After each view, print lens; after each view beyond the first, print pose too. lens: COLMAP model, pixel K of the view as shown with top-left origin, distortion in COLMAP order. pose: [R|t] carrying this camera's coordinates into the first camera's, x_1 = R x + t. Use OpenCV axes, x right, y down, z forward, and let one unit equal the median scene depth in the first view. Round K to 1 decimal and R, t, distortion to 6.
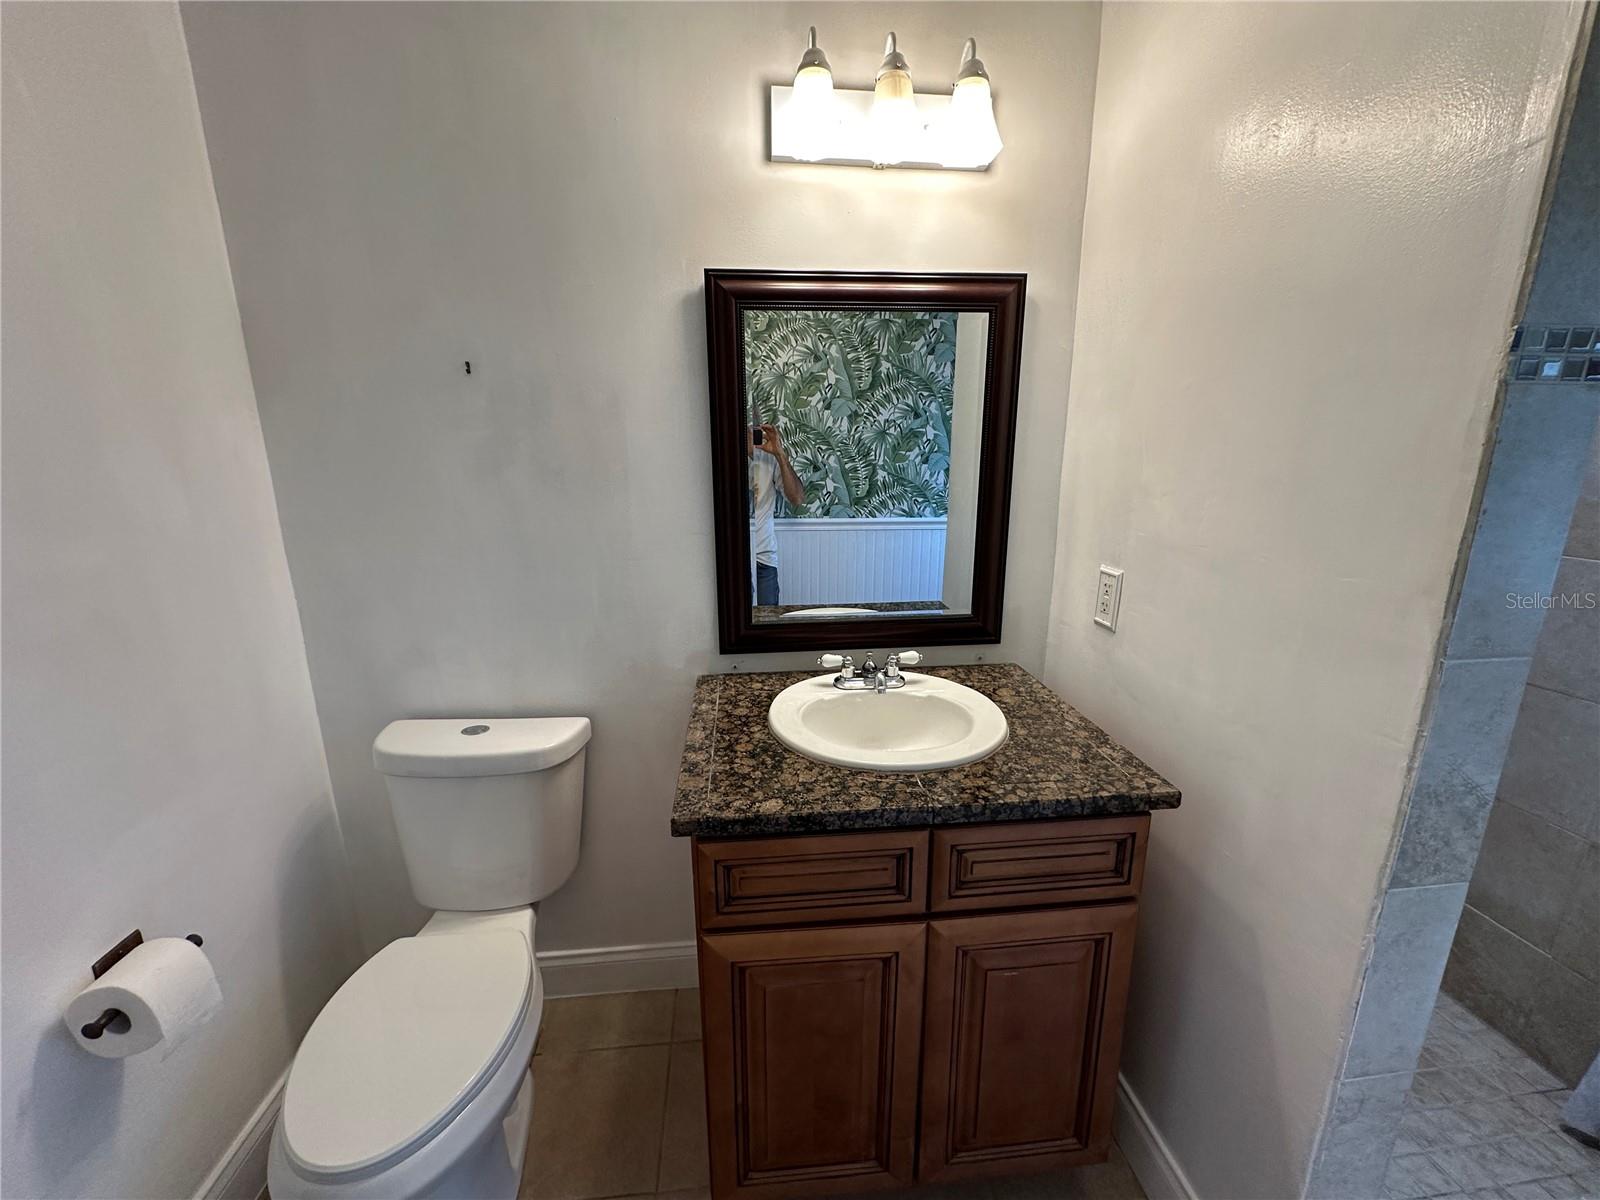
lens RADIAL K [[638.7, 0, 797.9], [0, 638.7, 599.5], [0, 0, 1]] dist [-0.005086, 0.000529]
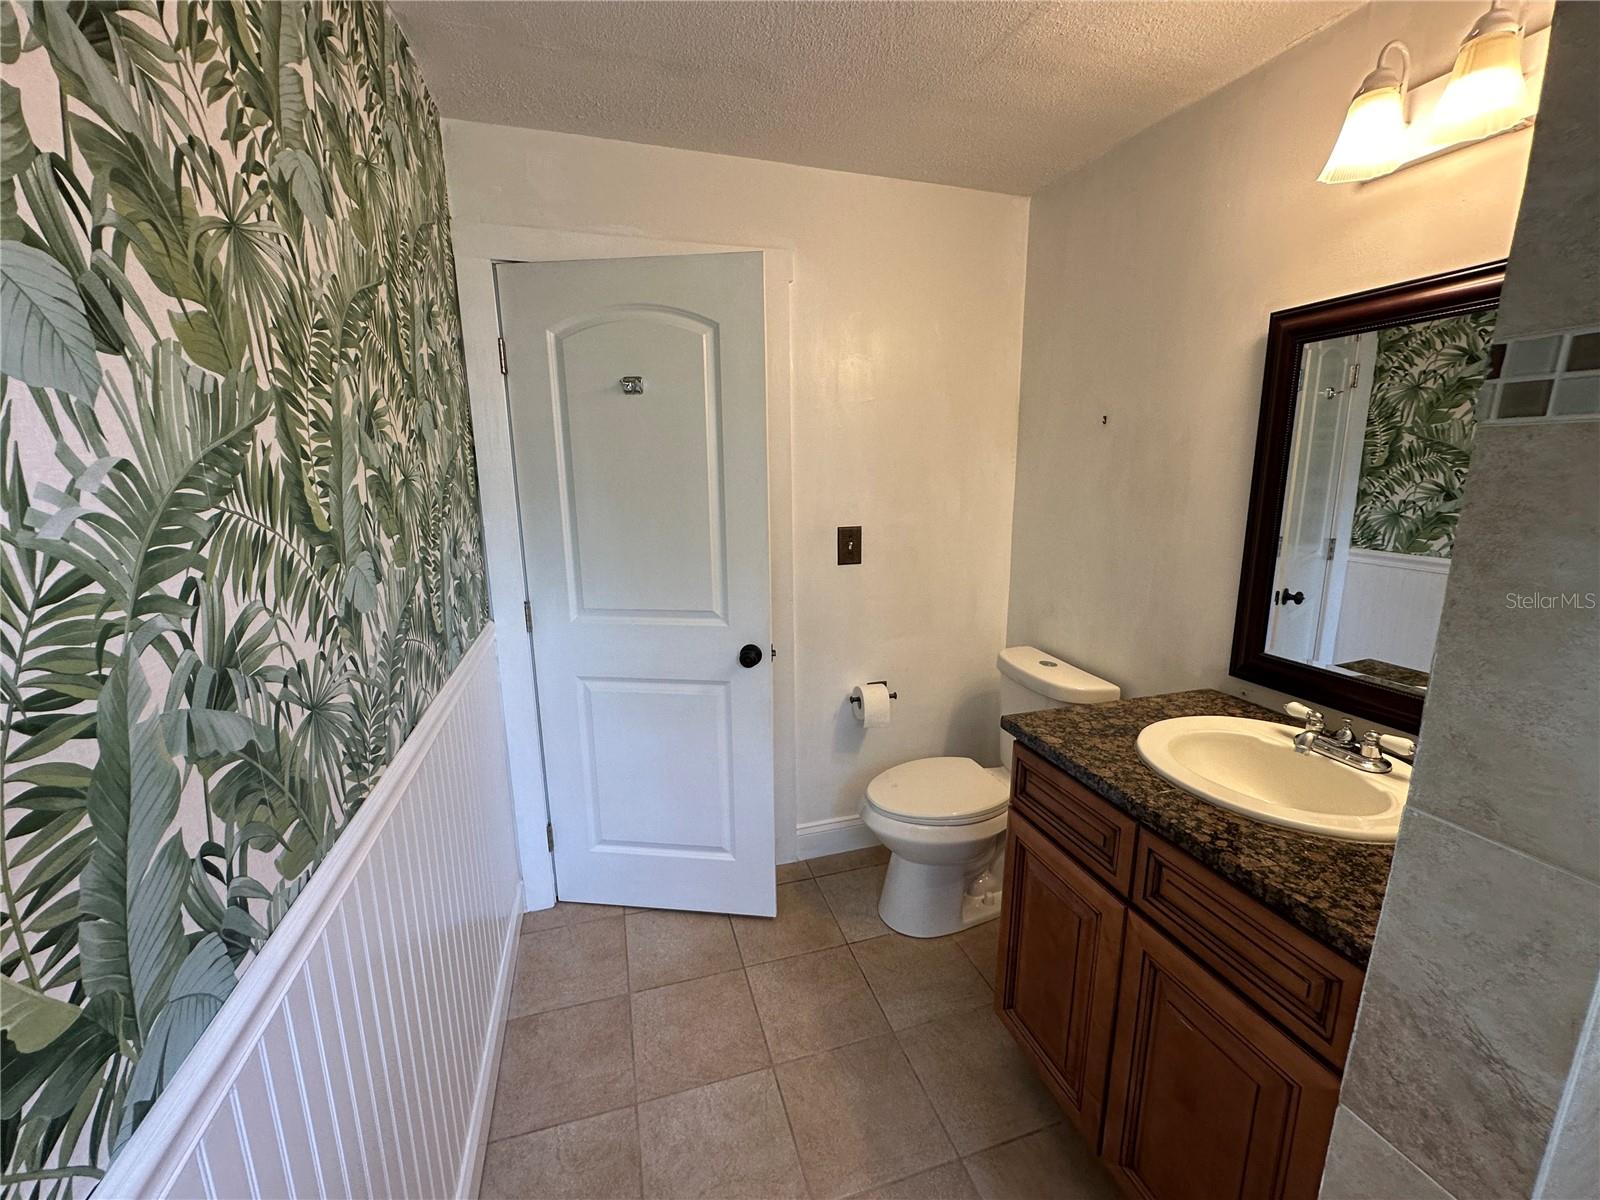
lens RADIAL K [[638.7, 0, 797.9], [0, 638.7, 599.5], [0, 0, 1]] dist [-0.005086, 0.000529]
pose [[0.197950, 0.202714, -0.959022, 0.930663], [-0.220666, 0.962483, 0.157899, -0.053844], [0.955051, 0.180367, 0.235256, 0.082270]]
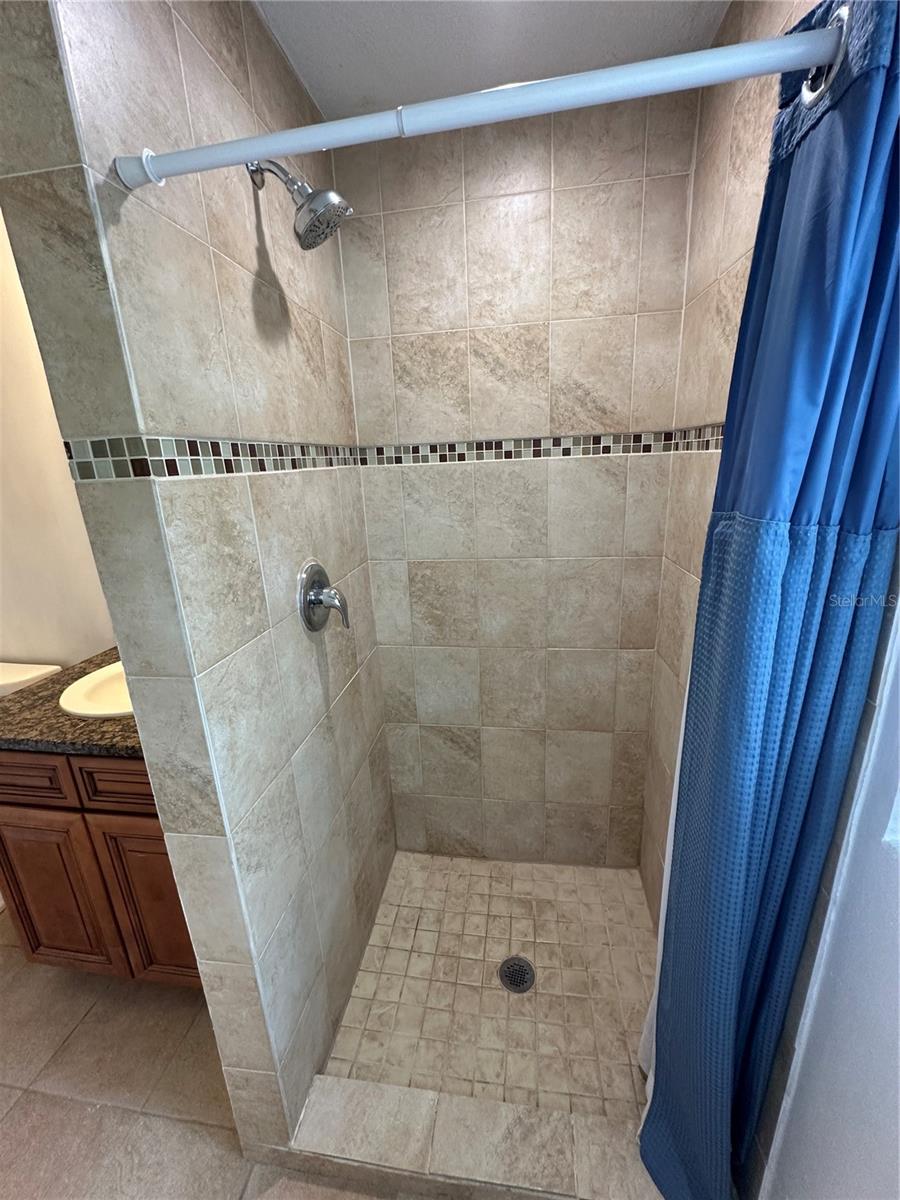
lens RADIAL K [[479.0, 0, 450.0], [0, 479.0, 600.0], [0, 0, 1]] dist [-0.005086, 0.000529]
pose [[0.968271, 0.030088, -0.248086, 1.198416], [-0.017018, 0.998360, 0.054659, -0.085608], [0.249323, -0.048702, 0.967195, 0.105442]]
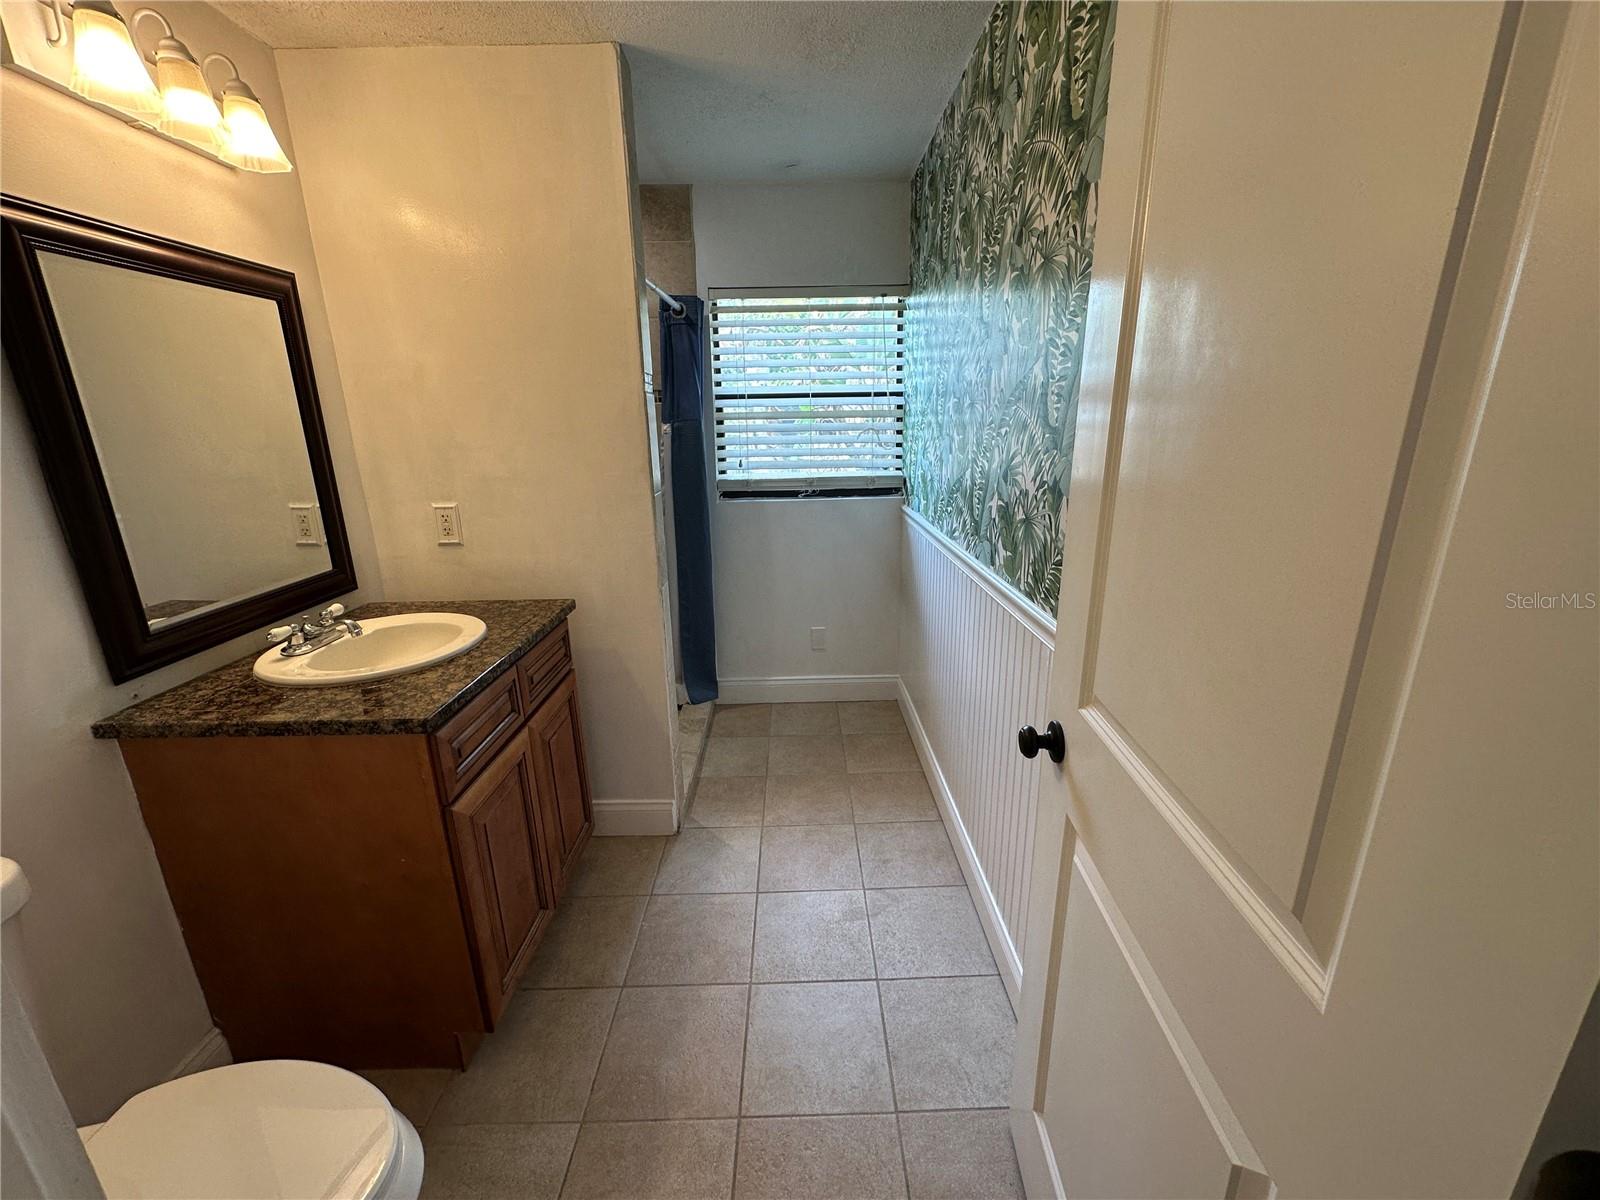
lens RADIAL K [[638.7, 0, 797.9], [0, 638.7, 599.5], [0, 0, 1]] dist [-0.005086, 0.000529]
pose [[0.091869, -0.269863, 0.958506, -1.012969], [0.247608, 0.938534, 0.240508, 0.007387], [-0.964495, 0.215238, 0.153042, 0.054011]]
